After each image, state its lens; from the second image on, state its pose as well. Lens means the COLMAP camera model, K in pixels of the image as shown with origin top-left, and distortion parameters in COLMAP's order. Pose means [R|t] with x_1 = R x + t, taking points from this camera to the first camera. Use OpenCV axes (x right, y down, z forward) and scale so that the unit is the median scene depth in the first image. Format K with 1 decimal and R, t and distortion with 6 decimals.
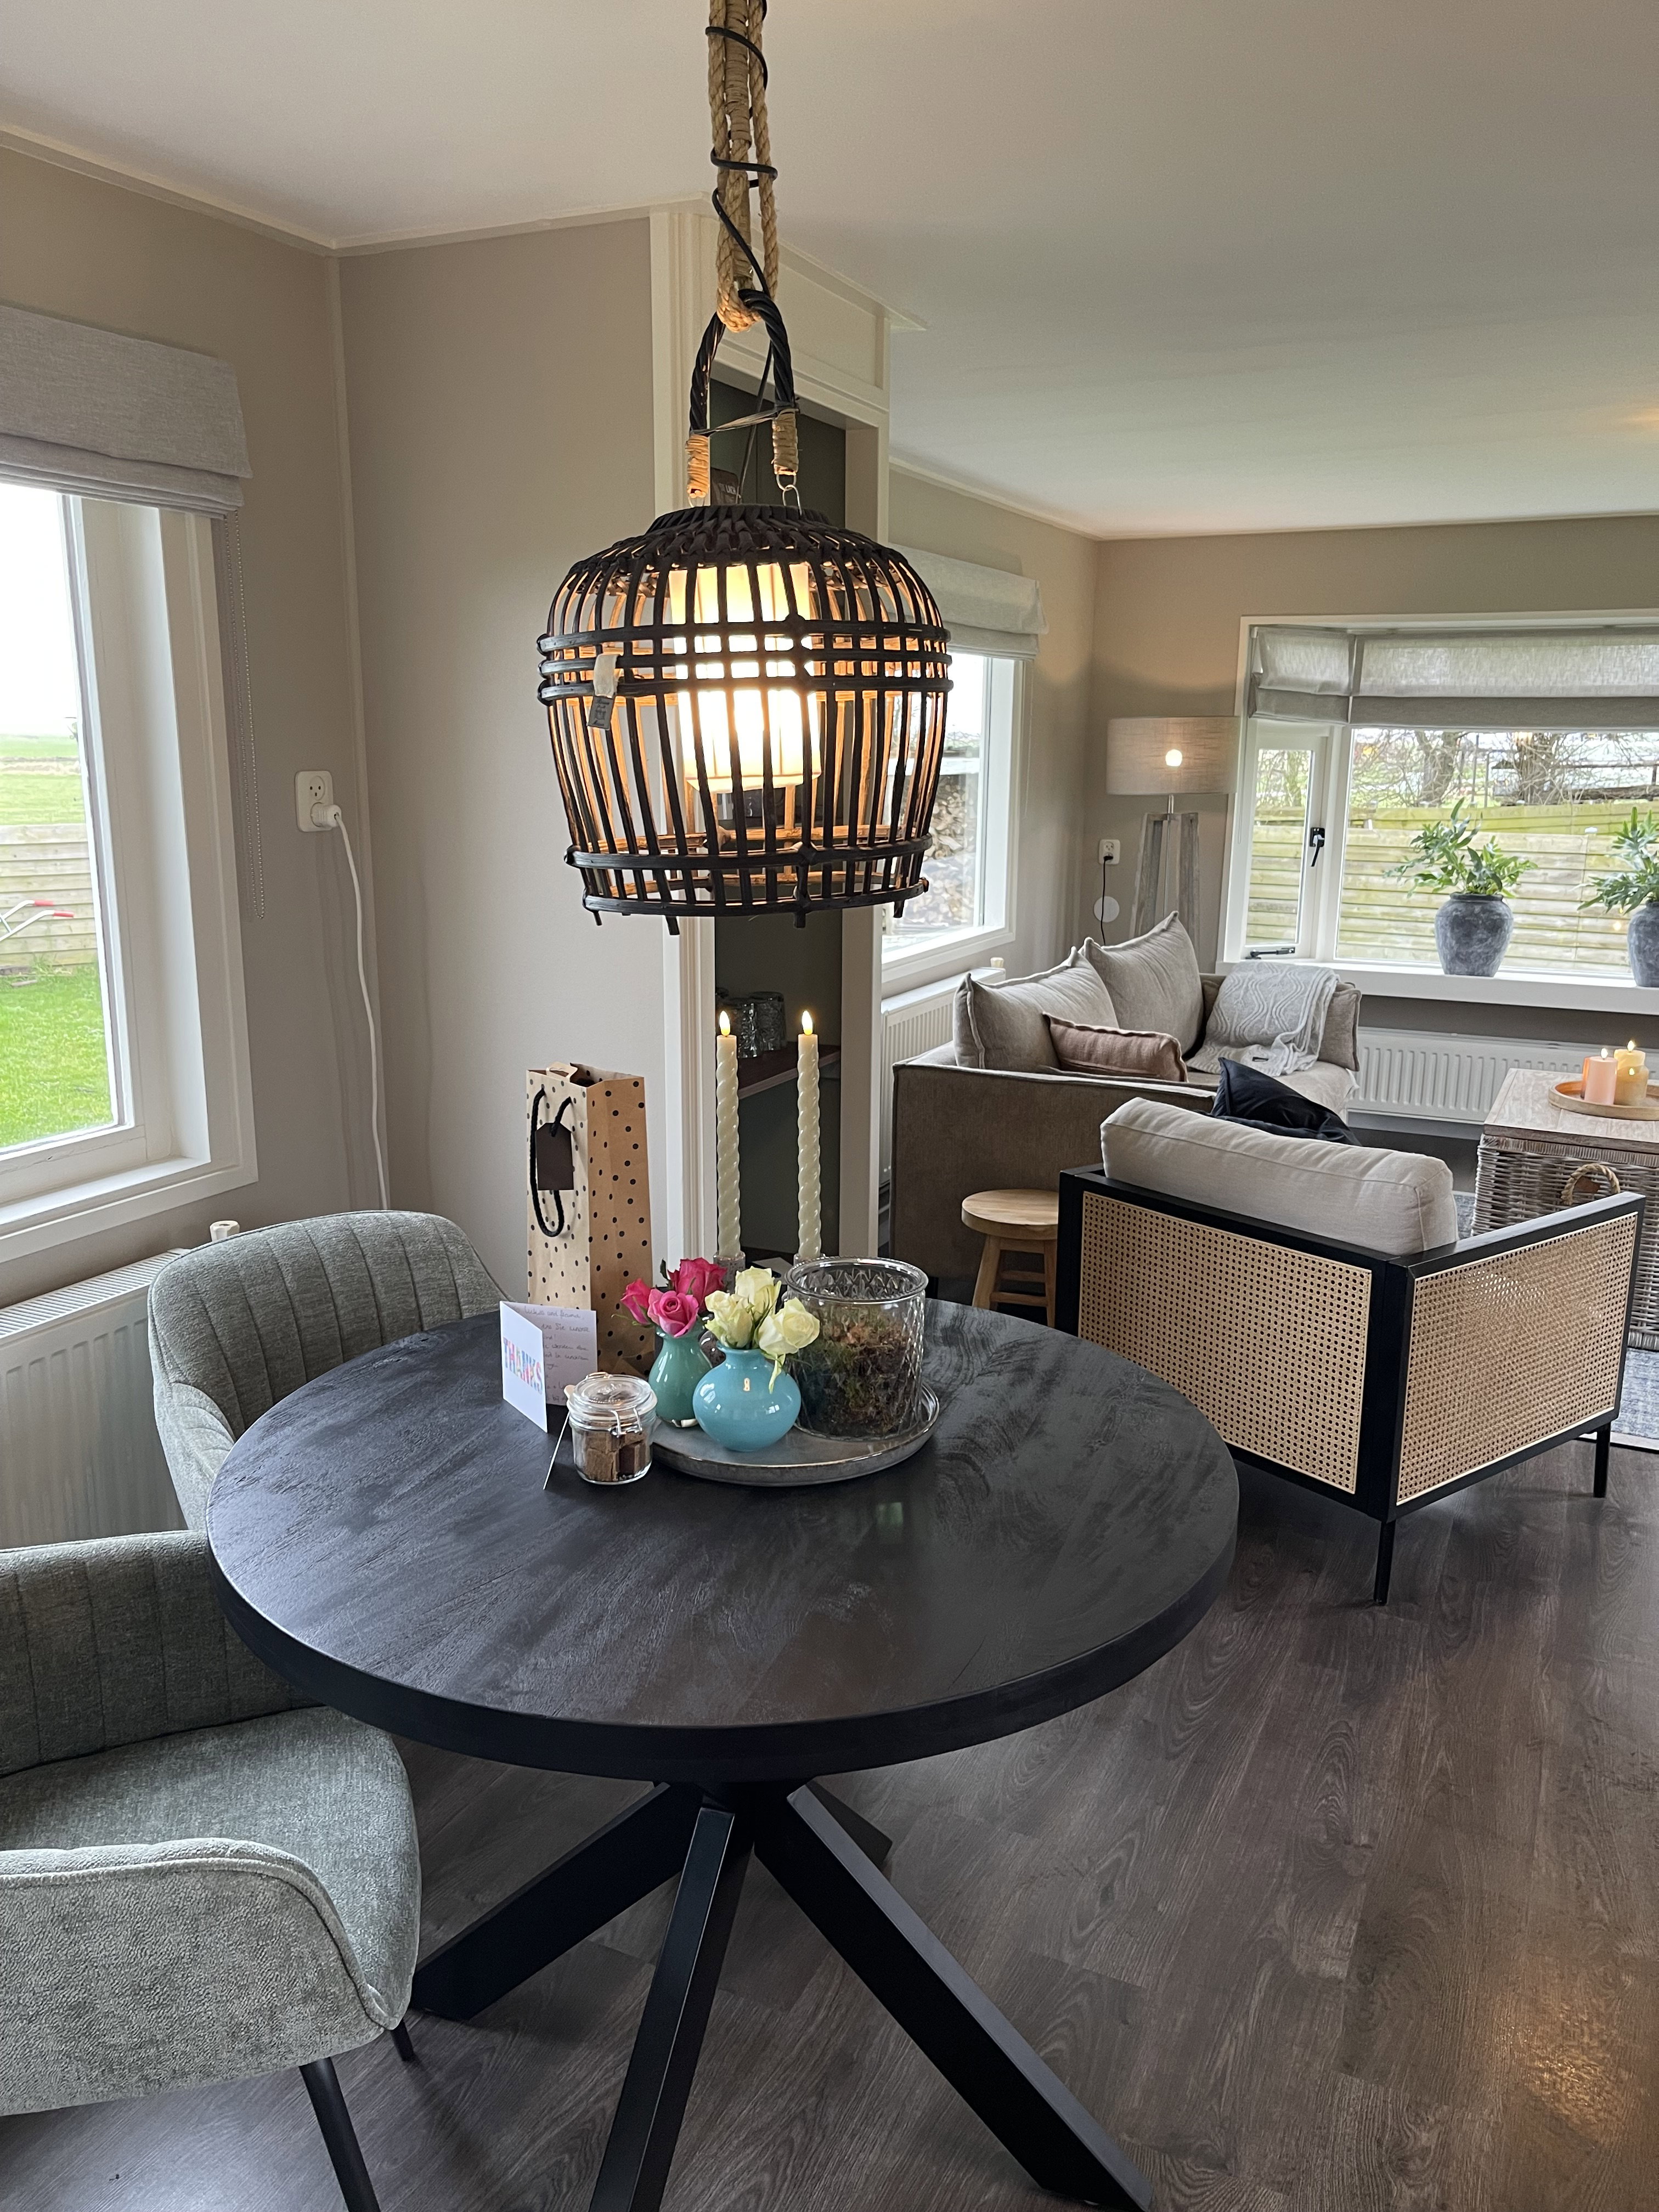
lens RADIAL K [[1667.8, 0, 824.7], [0, 1667.8, 1124.0], [0, 0, 1]] dist [0.091669, -0.139284]
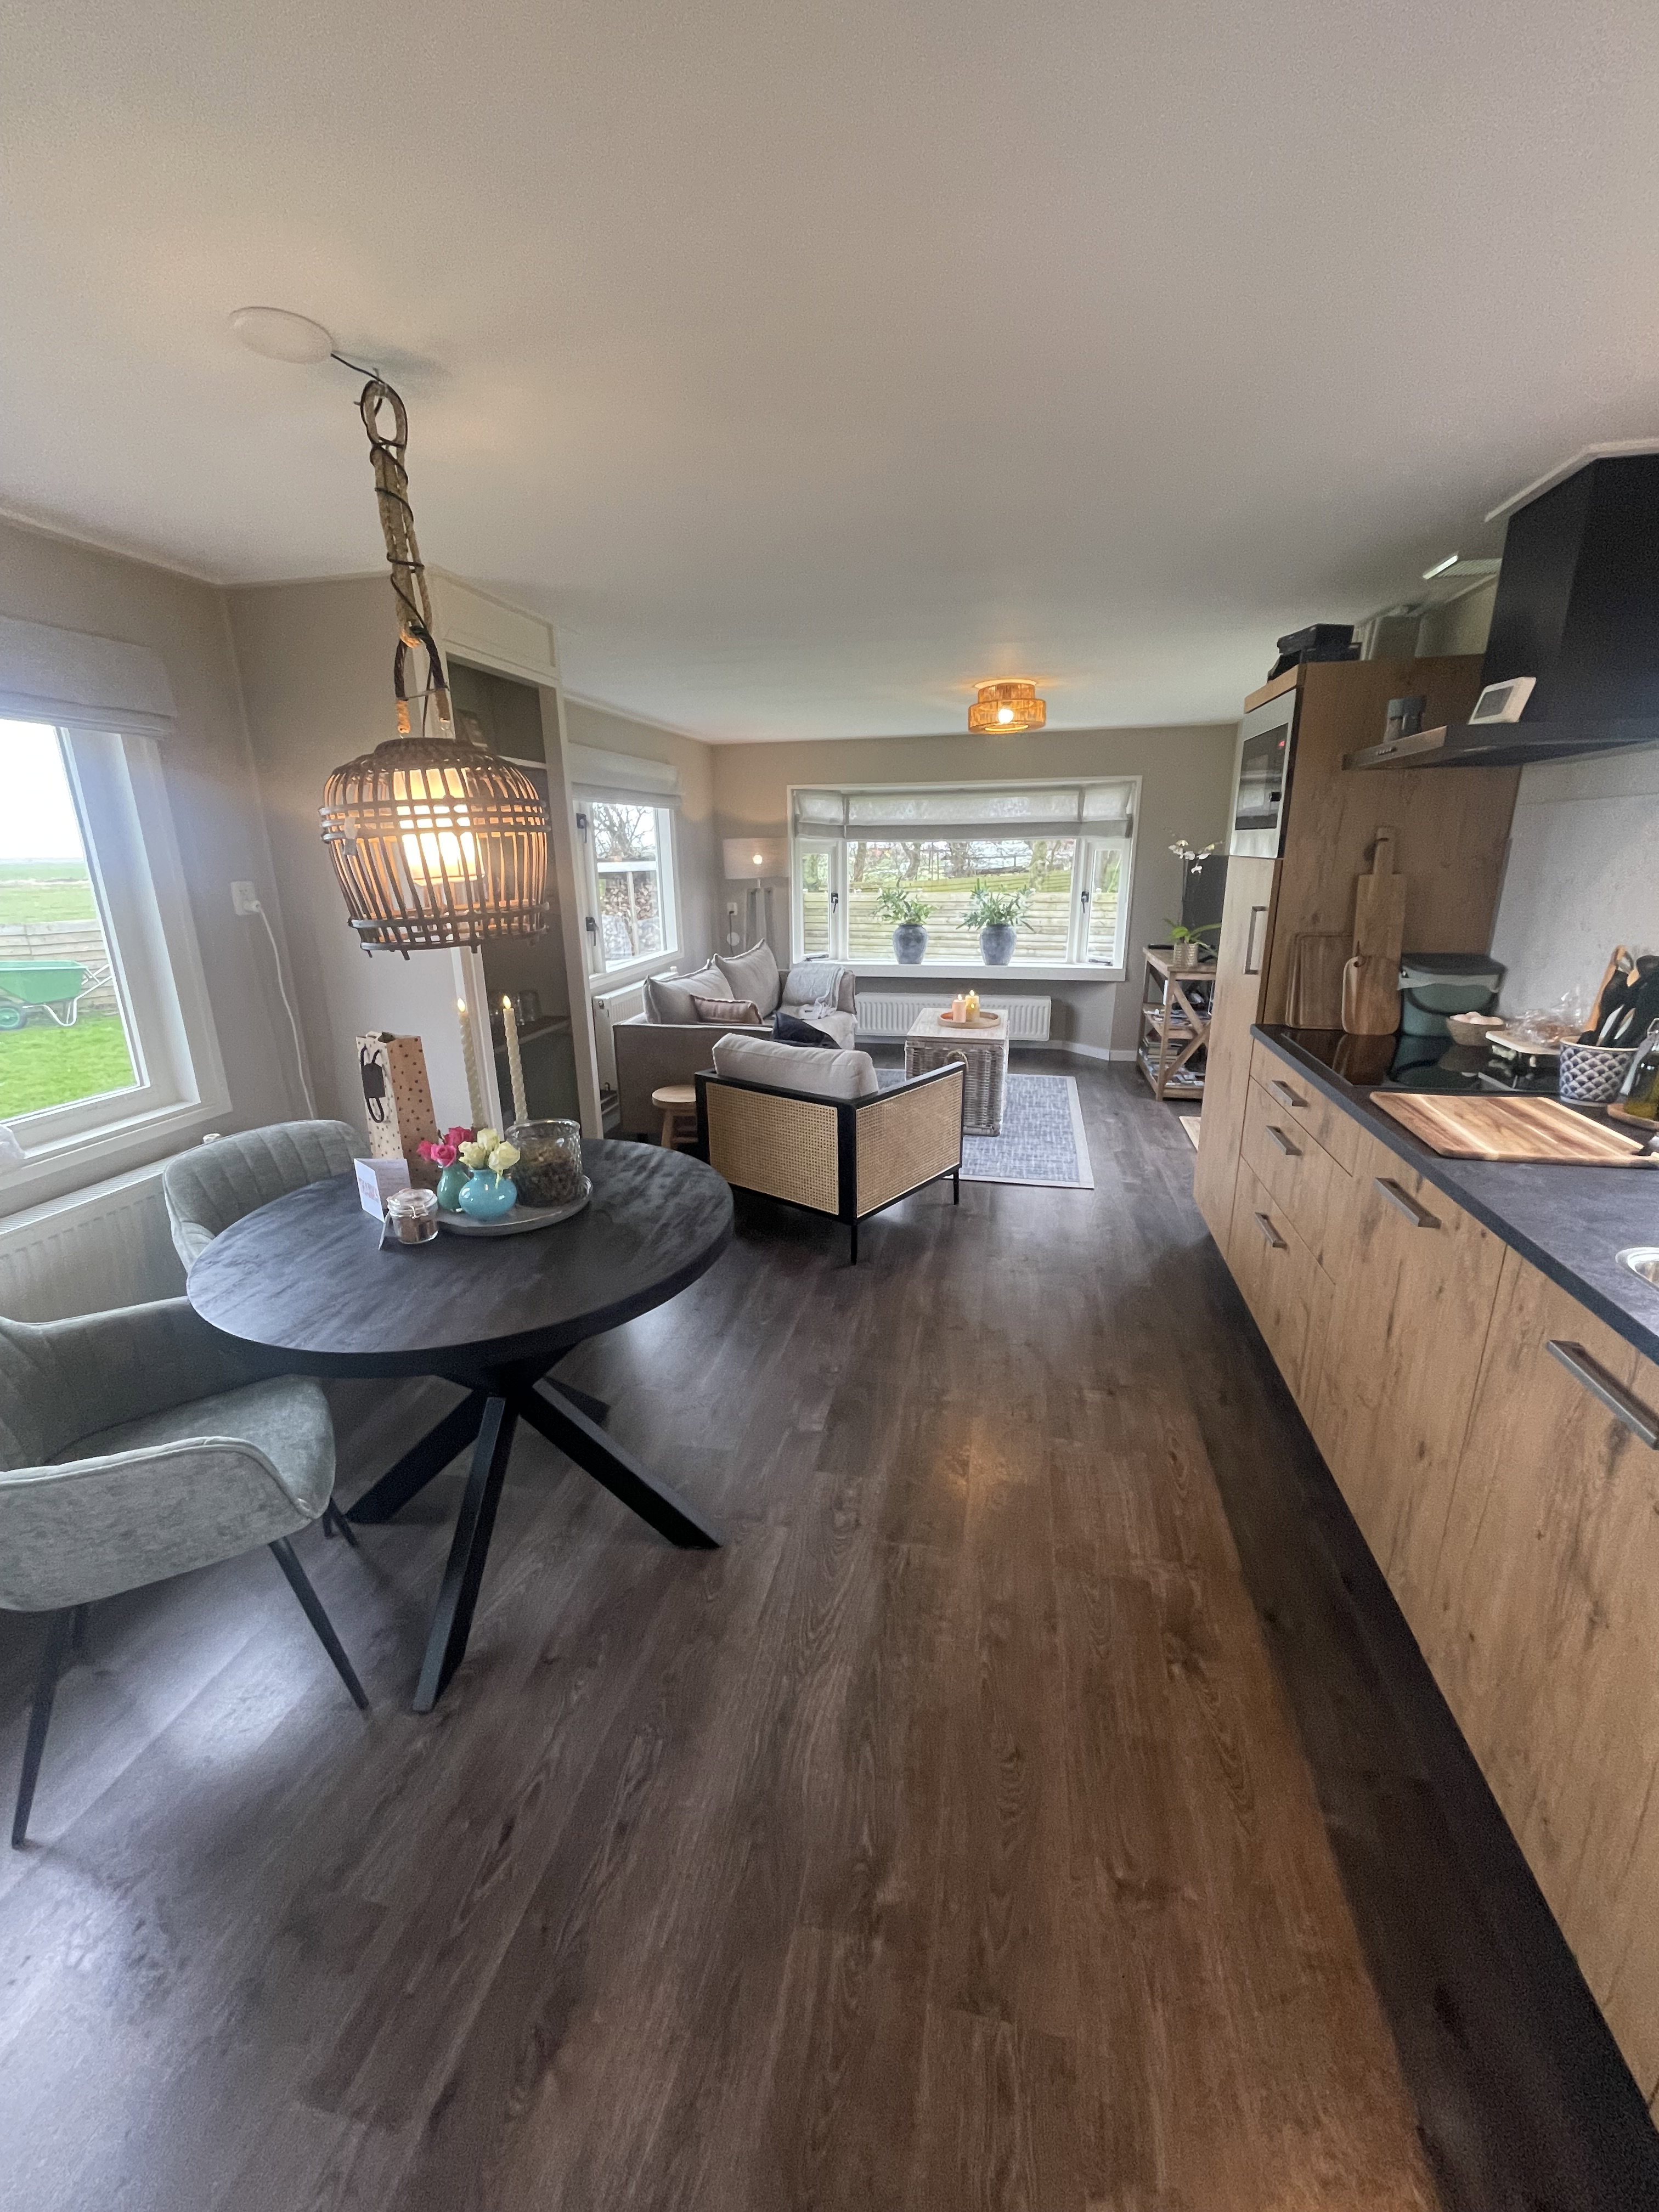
lens RADIAL K [[887.5, 0, 819.9], [0, 887.5, 1108.6], [0, 0, 1]] dist [0.000194, -0.000121]
pose [[0.973578, -0.086209, 0.211457, 0.114163], [0.073583, 0.995044, 0.066884, 0.020011], [-0.216175, -0.049557, 0.975096, -0.101185]]
